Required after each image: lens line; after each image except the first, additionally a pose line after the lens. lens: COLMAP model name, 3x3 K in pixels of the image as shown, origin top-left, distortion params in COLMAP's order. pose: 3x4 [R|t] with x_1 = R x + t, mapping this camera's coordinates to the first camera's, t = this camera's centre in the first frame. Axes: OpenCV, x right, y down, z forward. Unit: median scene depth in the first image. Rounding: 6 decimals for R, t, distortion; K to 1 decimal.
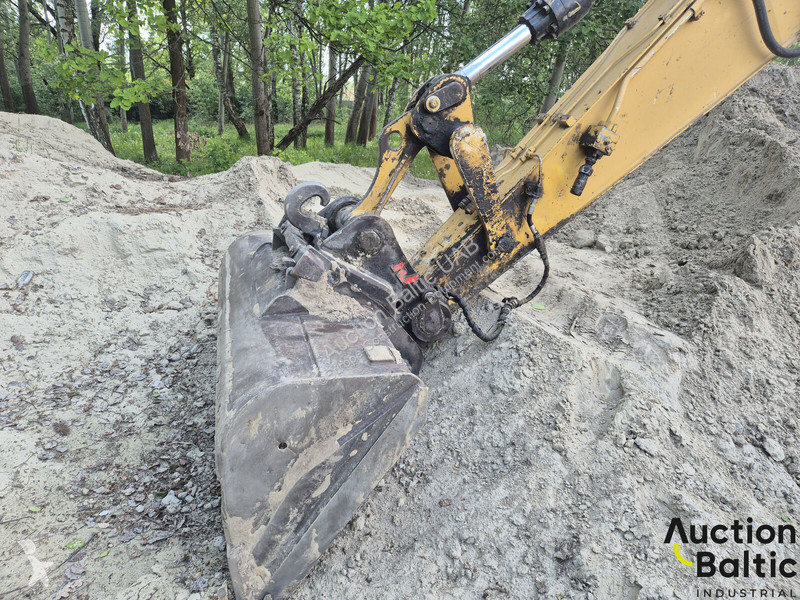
lens RADIAL K [[537.8, 0, 400.0], [0, 537.8, 300.0], [0, 0, 1]] dist [0.072028, -0.061270]
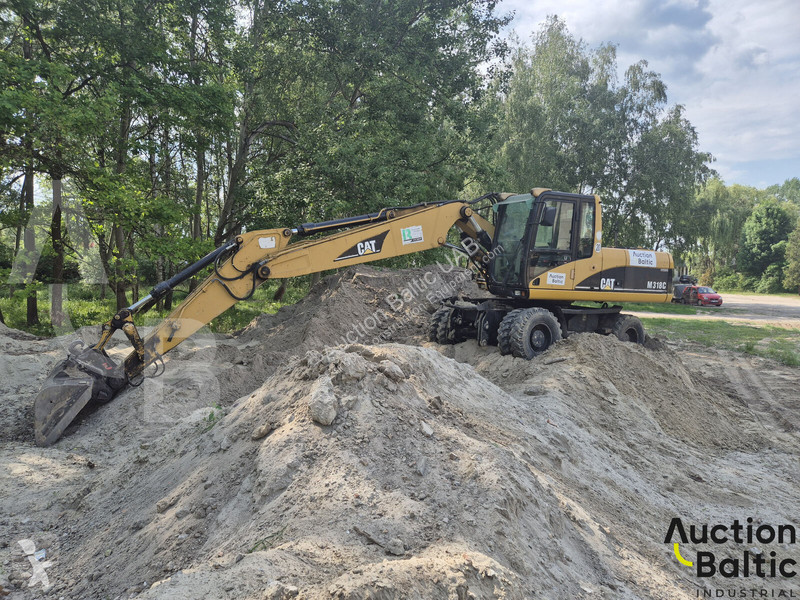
lens RADIAL K [[534.4, 0, 387.6], [0, 534.4, 301.2], [0, 0, 1]] dist [0.044502, -0.033999]
pose [[0.987018, -0.012442, 0.160125, 1.134612], [0.054669, 0.963486, -0.262118, 0.505115], [-0.151017, 0.267469, 0.951659, -2.409957]]
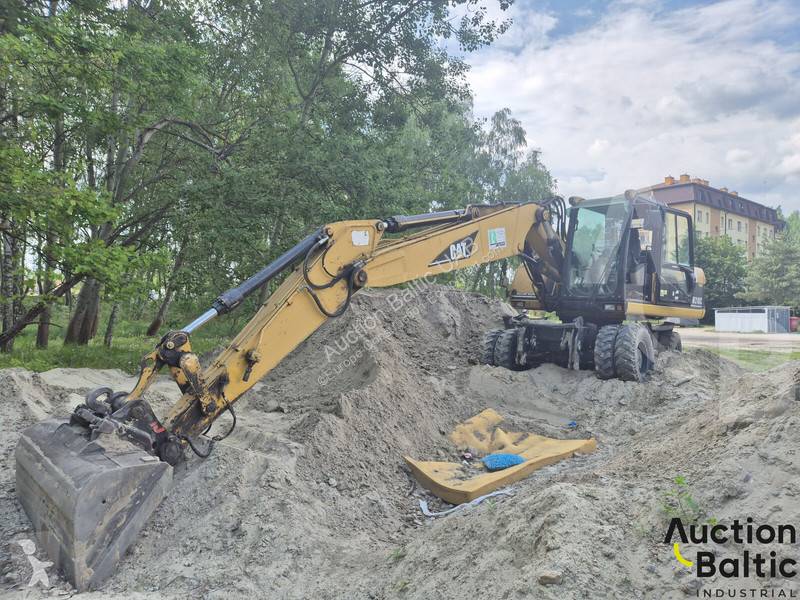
lens RADIAL K [[537.8, 0, 400.0], [0, 537.8, 300.0], [0, 0, 1]] dist [0.072028, -0.061270]
pose [[0.889488, -0.006965, 0.456906, -0.104454], [0.157517, 0.943275, -0.292268, 0.225105], [-0.428952, 0.331940, 0.840129, -1.167377]]
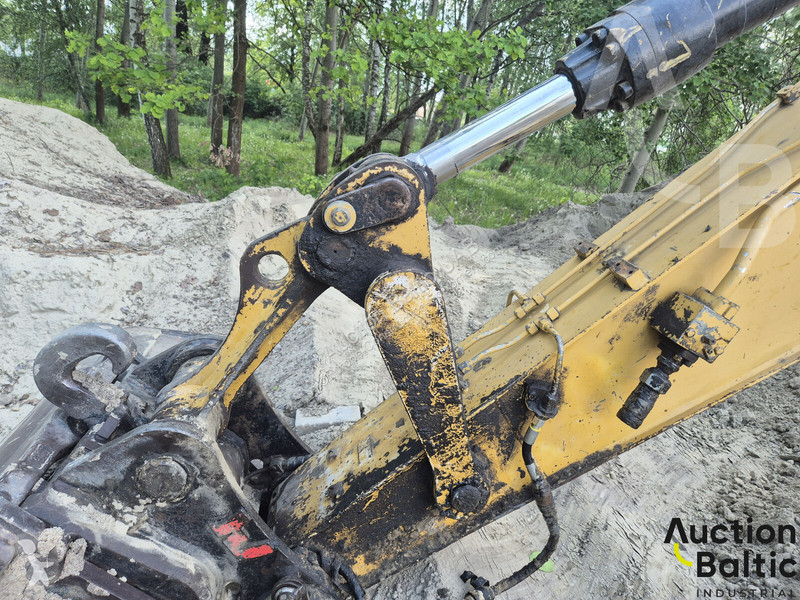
lens RADIAL K [[544.2, 0, 402.0], [0, 544.2, 299.1], [0, 0, 1]] dist [0.068499, -0.063223]
pose [[0.981204, 0.155815, -0.113843, 0.166697], [-0.159937, 0.986731, -0.027961, -0.263183], [0.107976, 0.045644, 0.993105, 0.490230]]
